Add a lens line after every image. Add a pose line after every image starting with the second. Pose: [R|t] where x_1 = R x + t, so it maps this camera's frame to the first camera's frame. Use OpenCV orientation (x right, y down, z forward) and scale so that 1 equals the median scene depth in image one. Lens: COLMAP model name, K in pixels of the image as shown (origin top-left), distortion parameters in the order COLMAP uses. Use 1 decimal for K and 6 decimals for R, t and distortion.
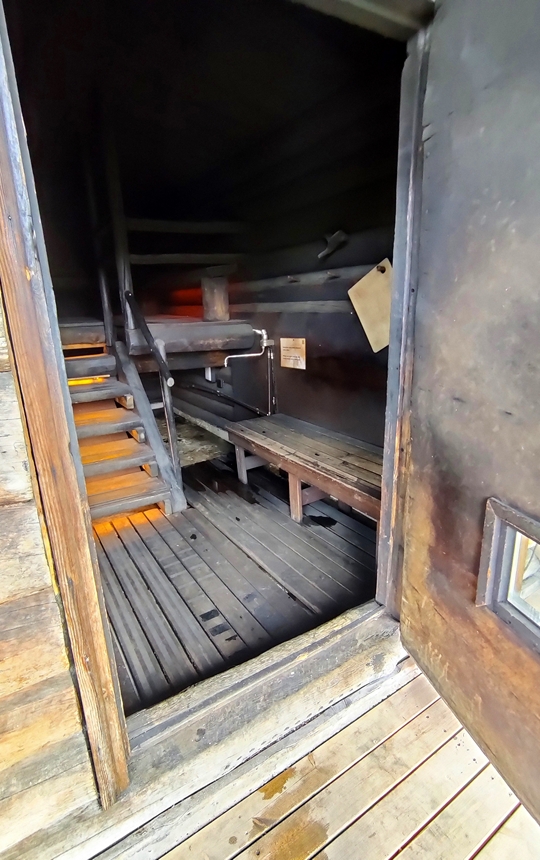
lens RADIAL K [[422.7, 0, 266.3], [0, 422.7, 427.9], [0, 0, 1]] dist [-0.003787, 0.000642]
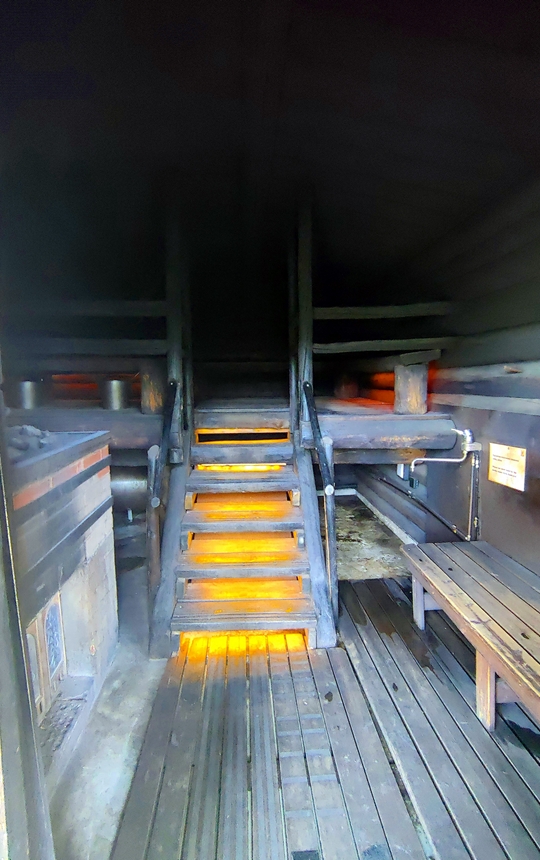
lens RADIAL K [[422.7, 0, 266.3], [0, 422.7, 427.9], [0, 0, 1]] dist [-0.003787, 0.000642]
pose [[0.866857, 0.071888, -0.493347, 0.056517], [-0.150357, 0.981172, -0.121221, -0.086627], [0.475344, 0.179260, 0.861344, 0.154790]]
